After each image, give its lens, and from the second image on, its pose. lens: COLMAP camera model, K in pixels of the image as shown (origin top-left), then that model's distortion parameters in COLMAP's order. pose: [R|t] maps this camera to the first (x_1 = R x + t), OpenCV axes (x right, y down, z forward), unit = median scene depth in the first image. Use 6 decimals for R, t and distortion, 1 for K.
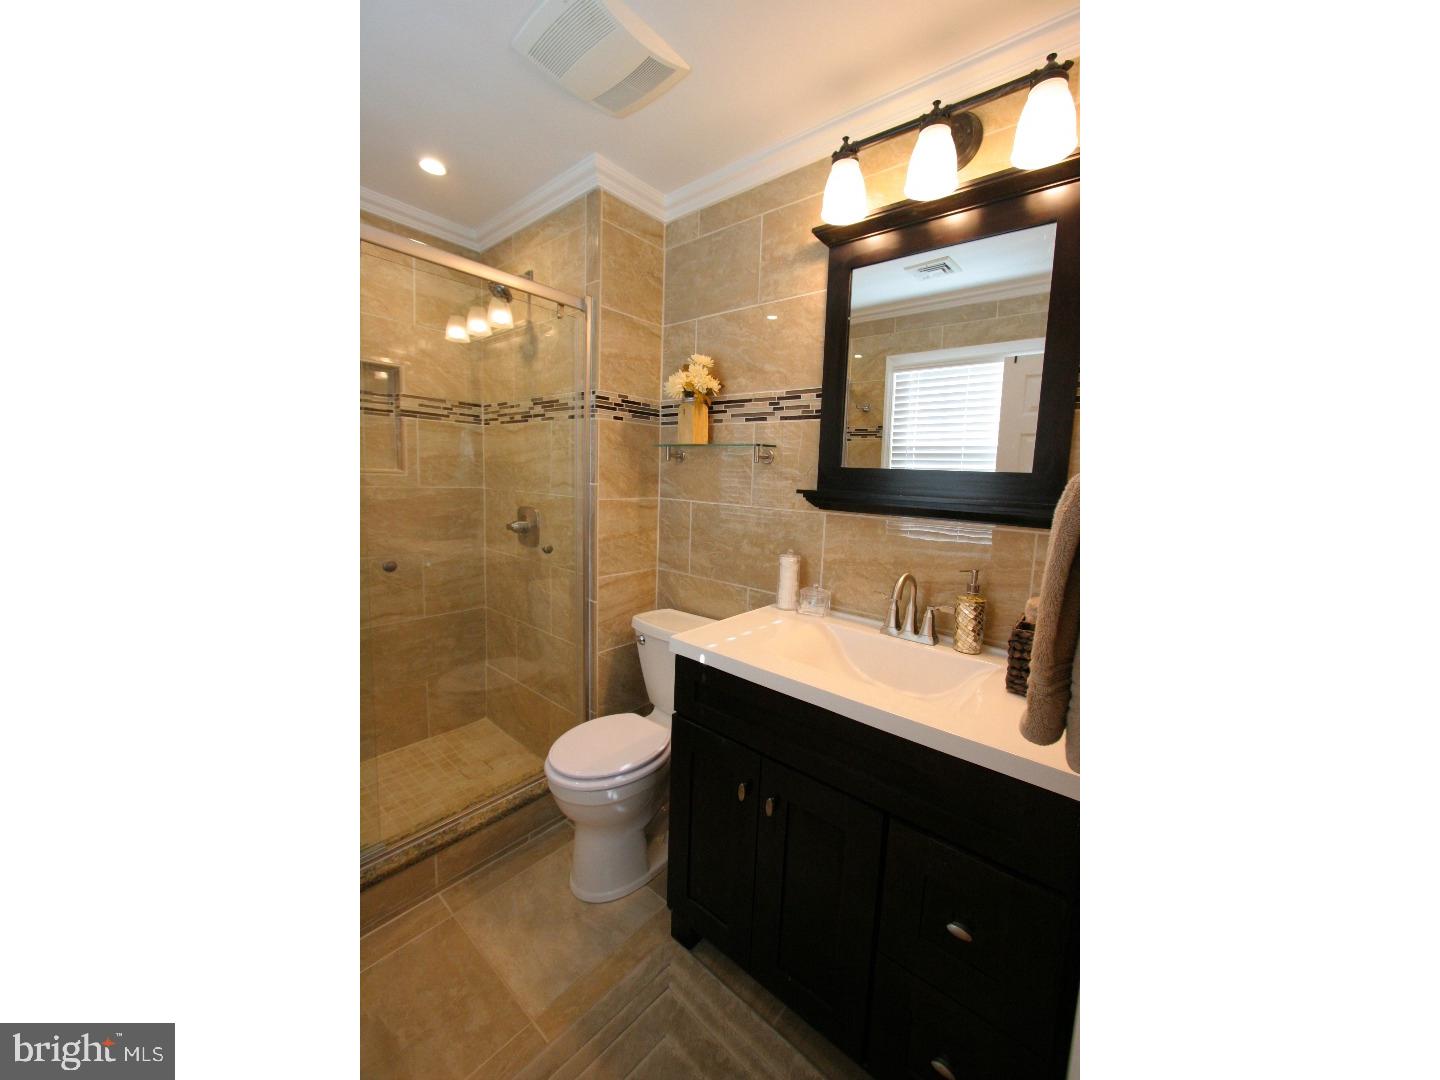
lens RADIAL K [[660.7, 0, 710.3], [0, 660.7, 543.5], [0, 0, 1]] dist [-0.016086, 0.000578]
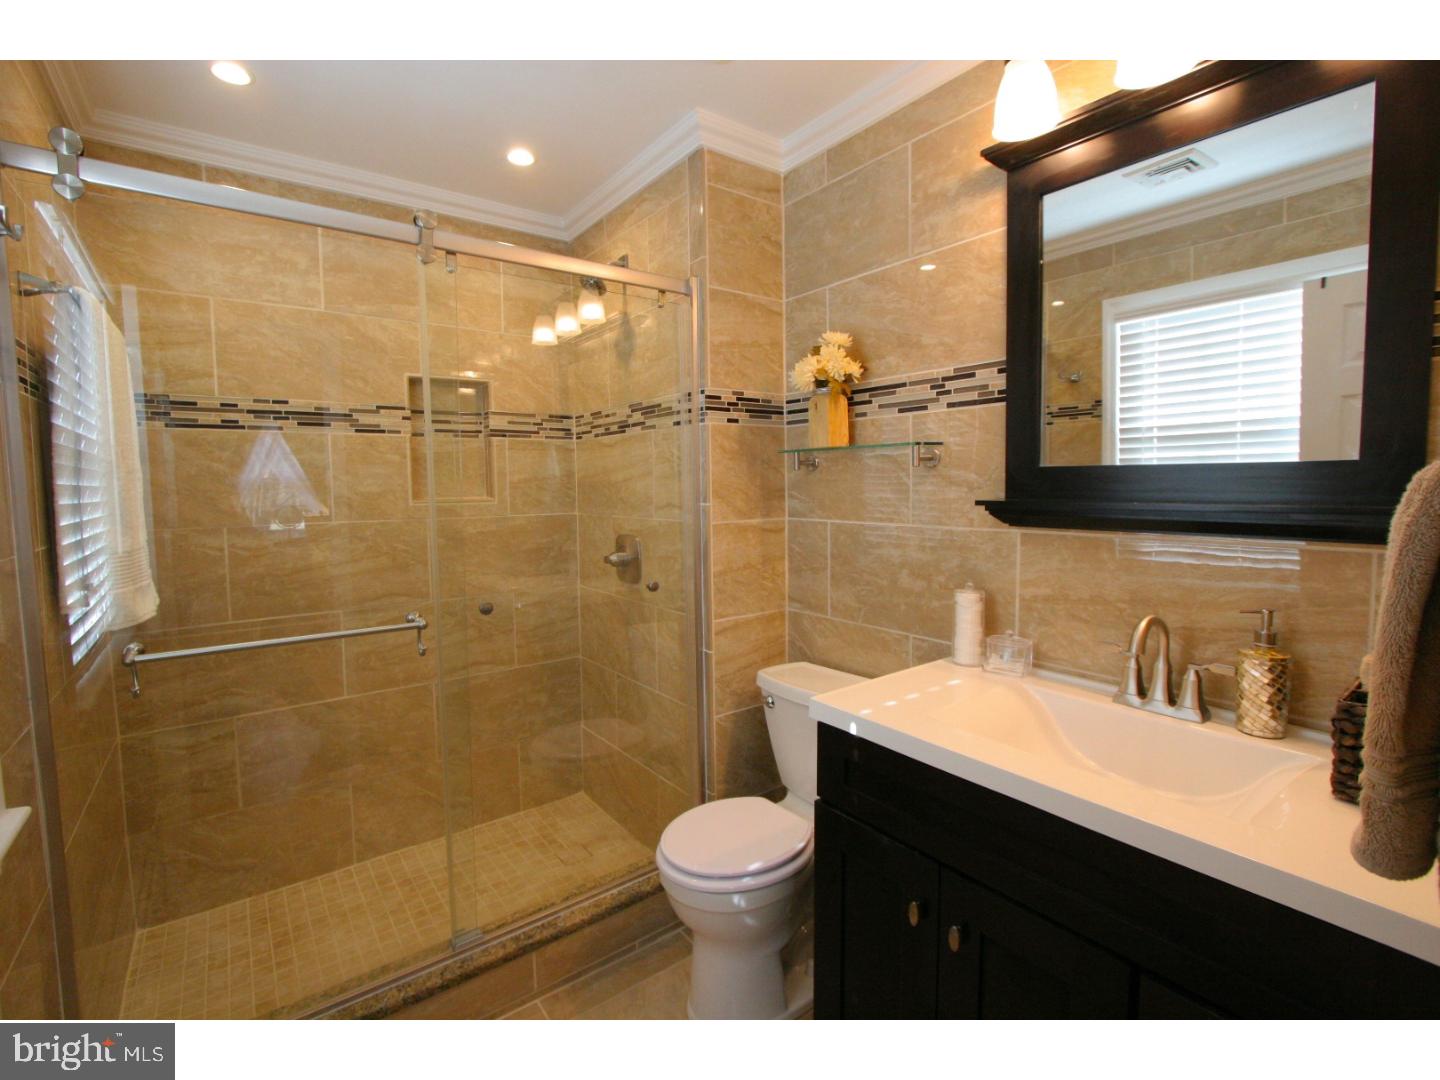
lens RADIAL K [[660.7, 0, 710.3], [0, 660.7, 543.5], [0, 0, 1]] dist [-0.016086, 0.000578]
pose [[0.962105, -0.031126, -0.270896, 0.046245], [0.010819, 0.997039, -0.076134, 0.019038], [0.272463, 0.070318, 0.959593, 0.230080]]
